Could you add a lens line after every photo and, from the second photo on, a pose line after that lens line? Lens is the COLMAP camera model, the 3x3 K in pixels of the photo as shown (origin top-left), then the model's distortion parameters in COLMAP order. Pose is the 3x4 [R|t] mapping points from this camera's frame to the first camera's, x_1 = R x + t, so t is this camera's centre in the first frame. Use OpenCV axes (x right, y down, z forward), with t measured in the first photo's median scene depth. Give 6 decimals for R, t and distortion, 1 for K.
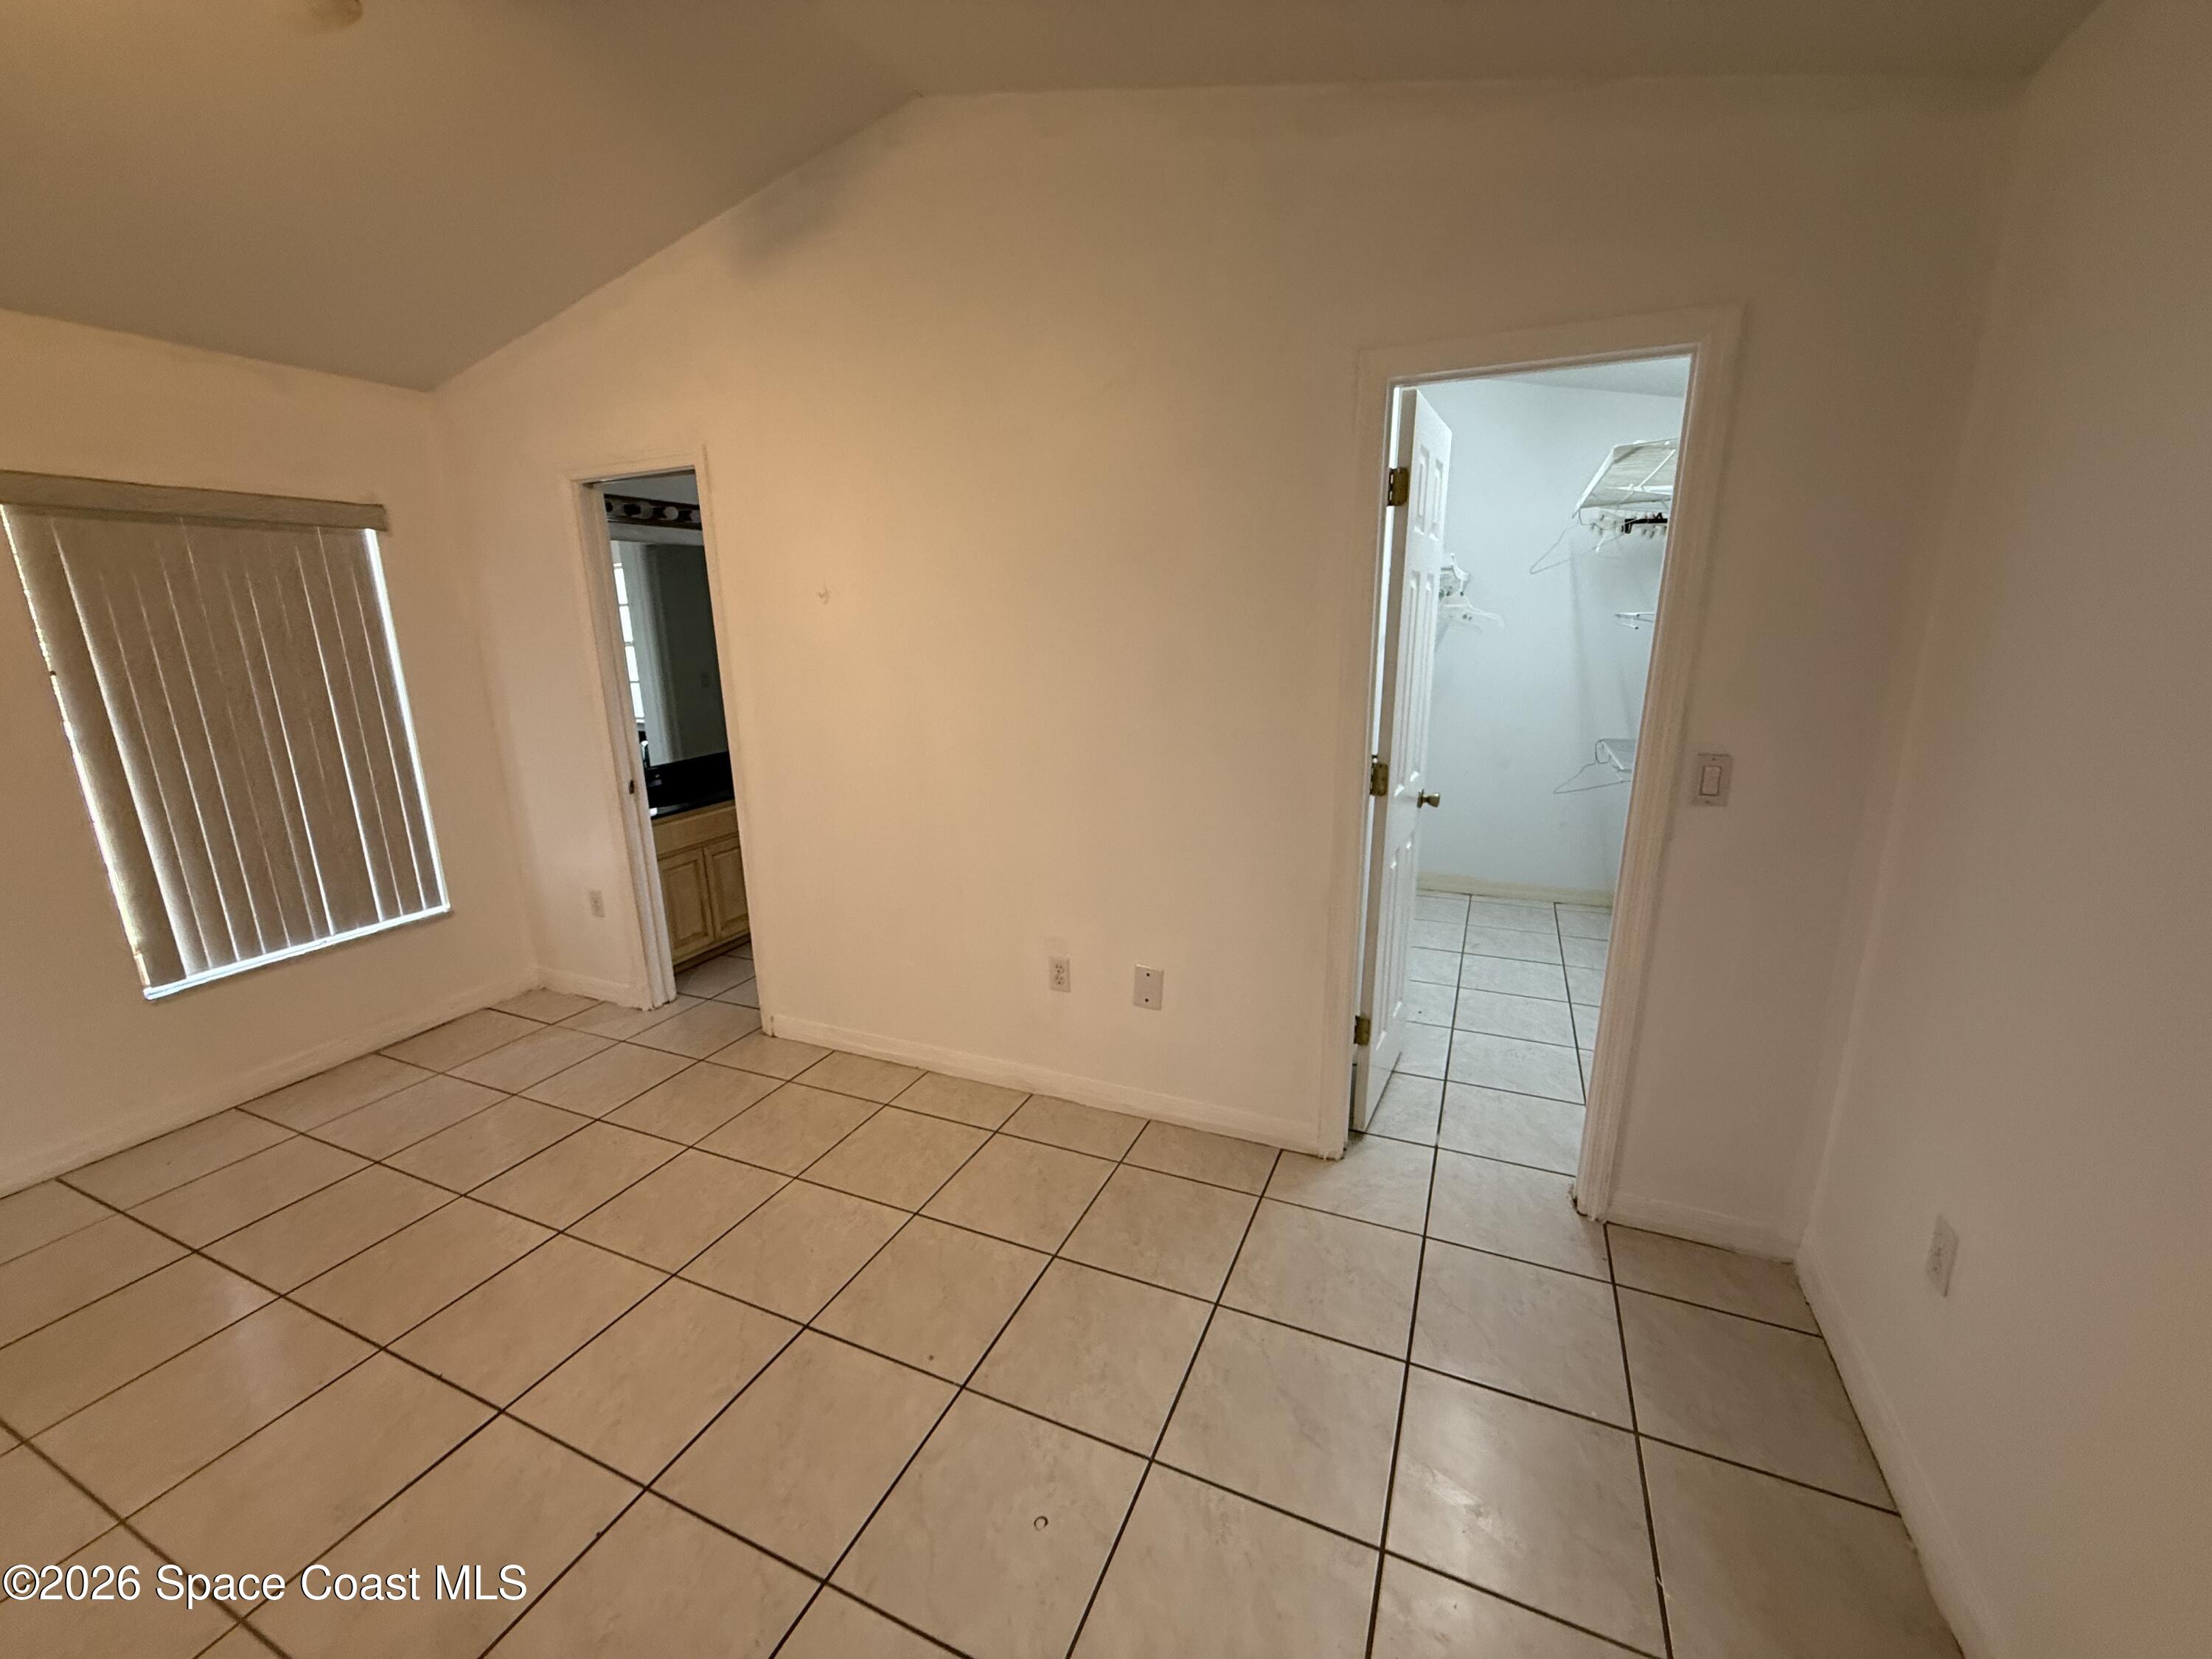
lens RADIAL K [[884.6, 0, 1099.8], [0, 884.6, 822.9], [0, 0, 1]] dist [0.000870, -0.000339]
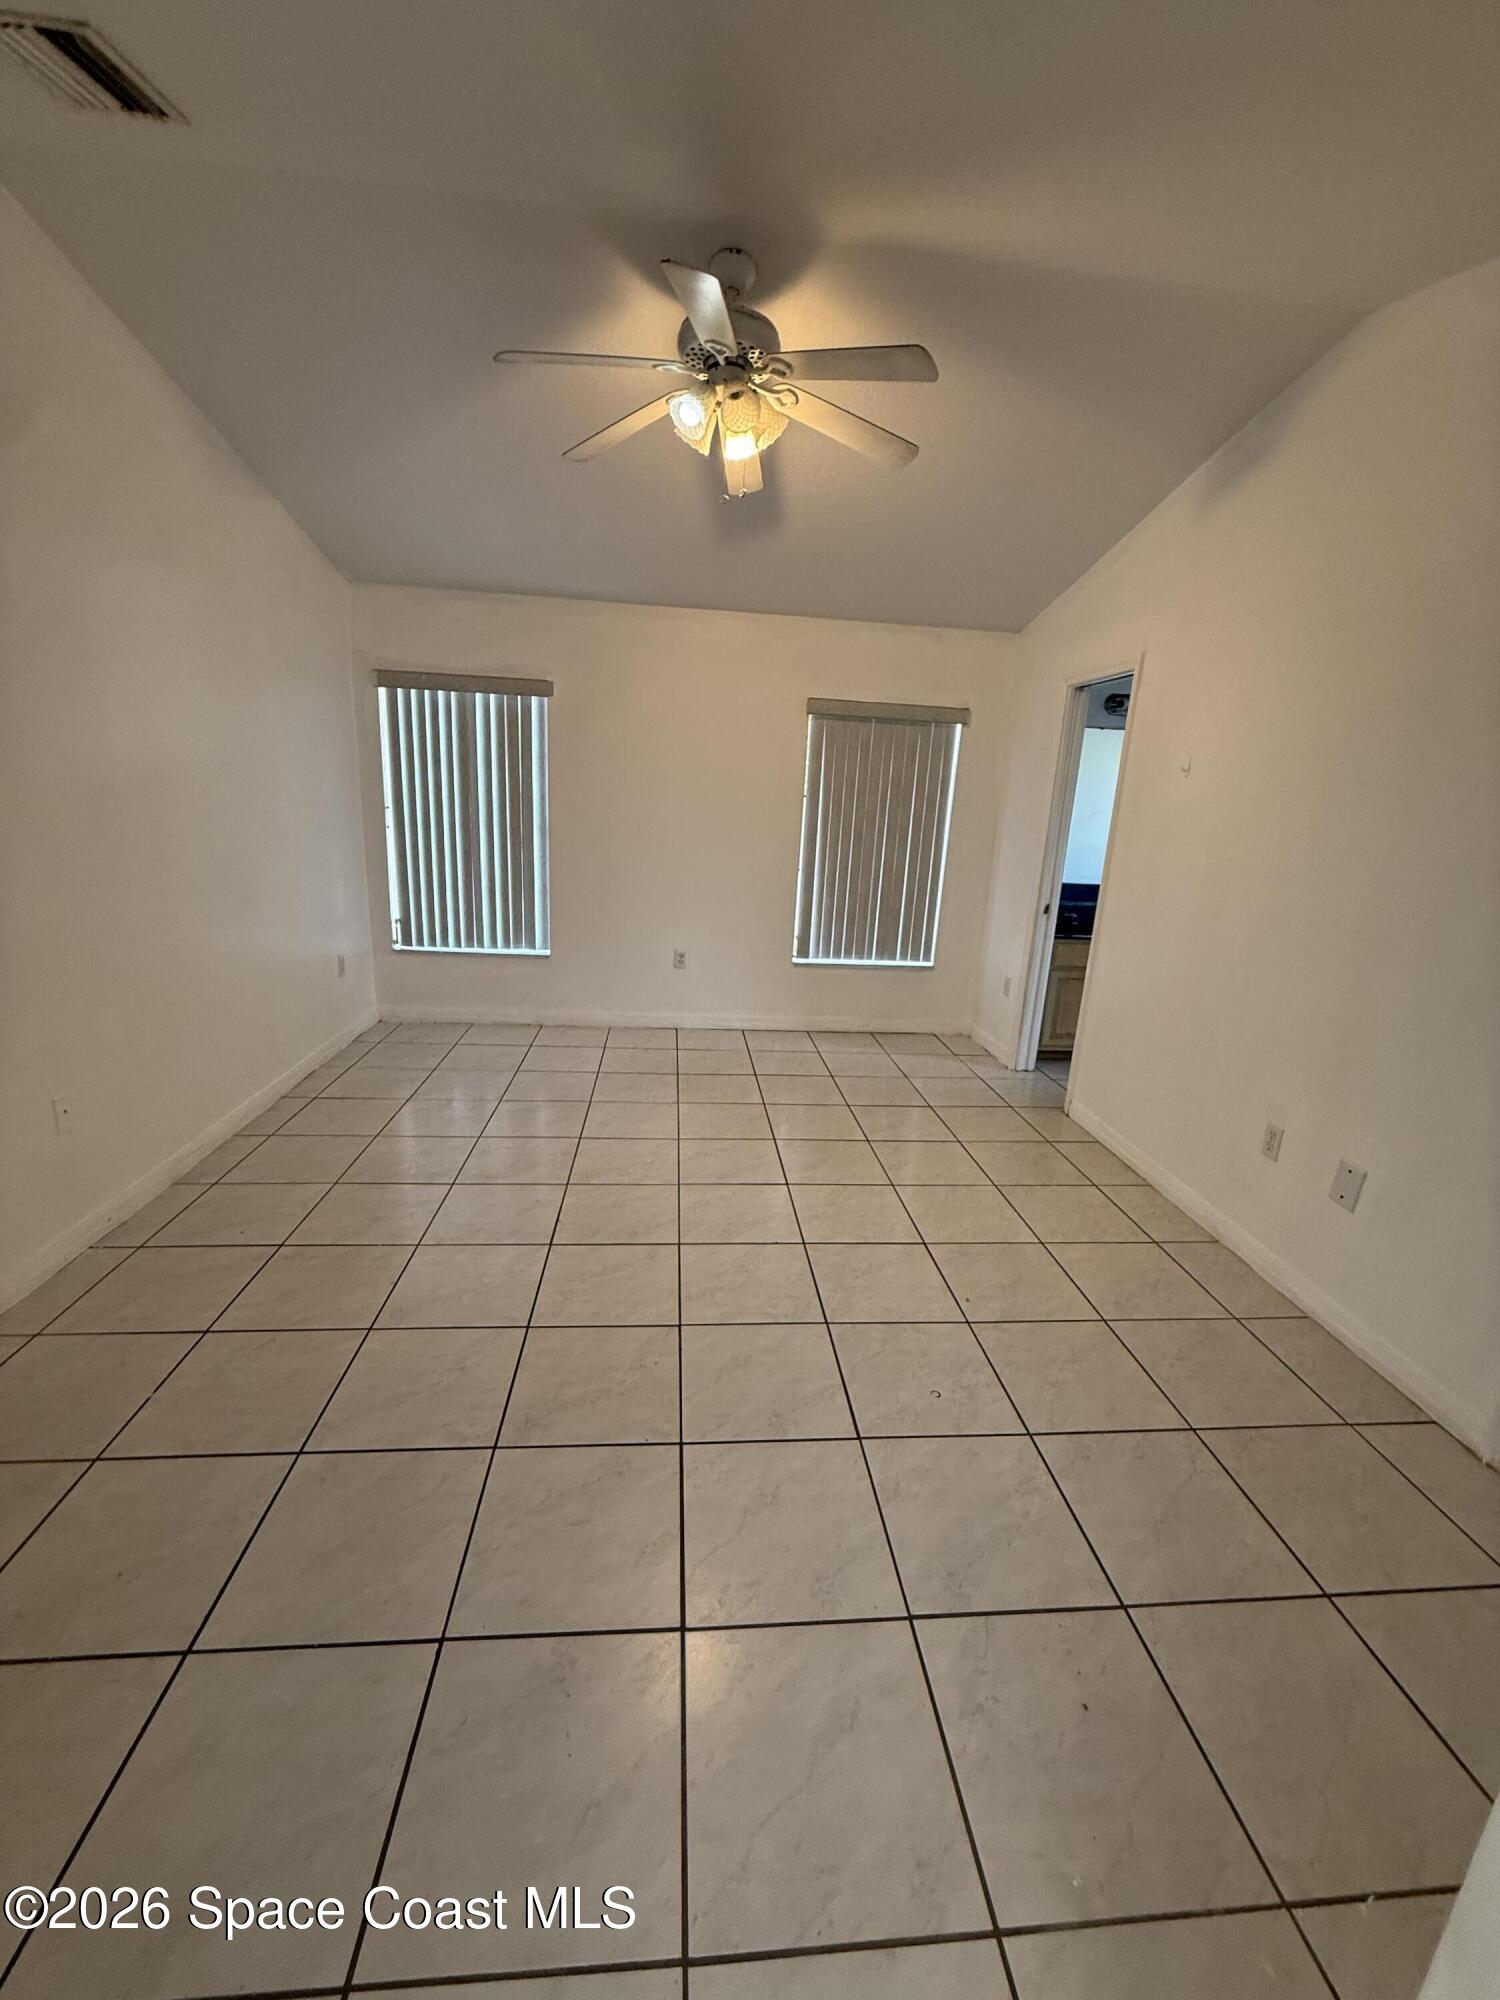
lens RADIAL K [[799.8, 0, 744.0], [0, 799.8, 980.9], [0, 0, 1]] dist [0.000870, -0.000339]
pose [[0.484186, 0.248900, -0.838816, 0.337946], [-0.261688, 0.955998, 0.132619, 0.026546], [0.834915, 0.155296, 0.528015, -0.026546]]
